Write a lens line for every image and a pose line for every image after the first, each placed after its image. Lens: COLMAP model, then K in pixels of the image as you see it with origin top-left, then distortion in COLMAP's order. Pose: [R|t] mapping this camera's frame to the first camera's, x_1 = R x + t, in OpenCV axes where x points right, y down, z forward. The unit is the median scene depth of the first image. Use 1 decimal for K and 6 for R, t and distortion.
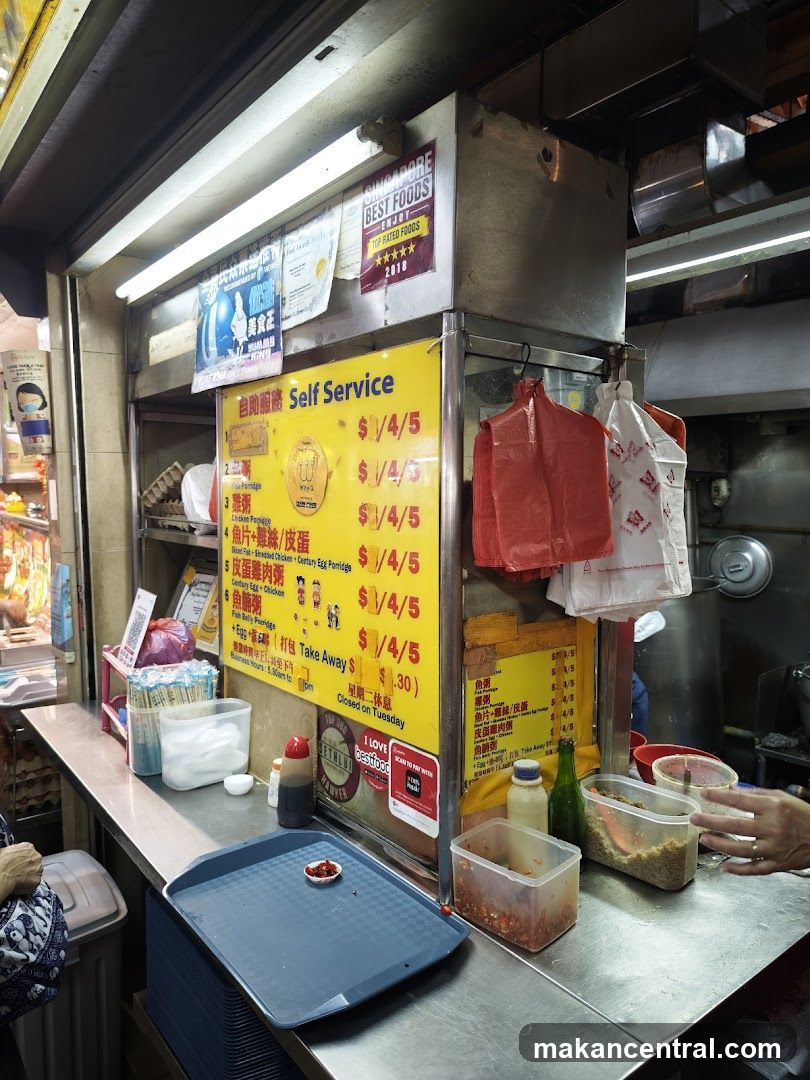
lens RADIAL K [[742.6, 0, 405.8], [0, 742.6, 538.5], [0, 0, 1]] dist [0.036765, -0.008241]
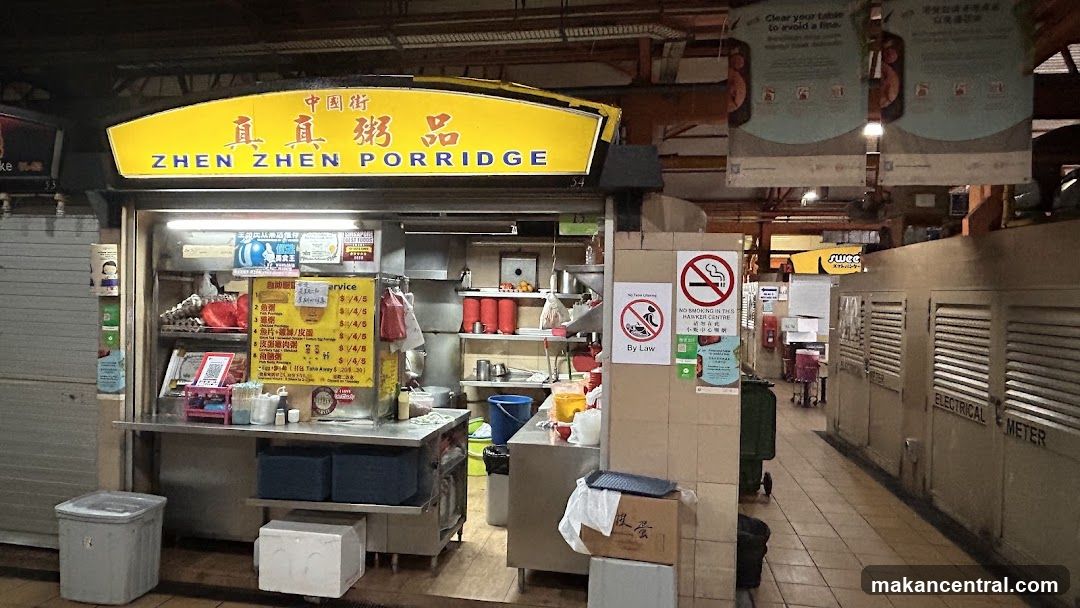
lens RADIAL K [[692.7, 0, 550.2], [0, 692.7, 298.3], [0, 0, 1]] dist [-0.015664, -0.006112]
pose [[0.721787, 0.016915, 0.691908, -1.481948], [0.030413, 0.997961, -0.056123, 0.055641], [-0.691447, 0.061552, 0.719801, -1.852700]]
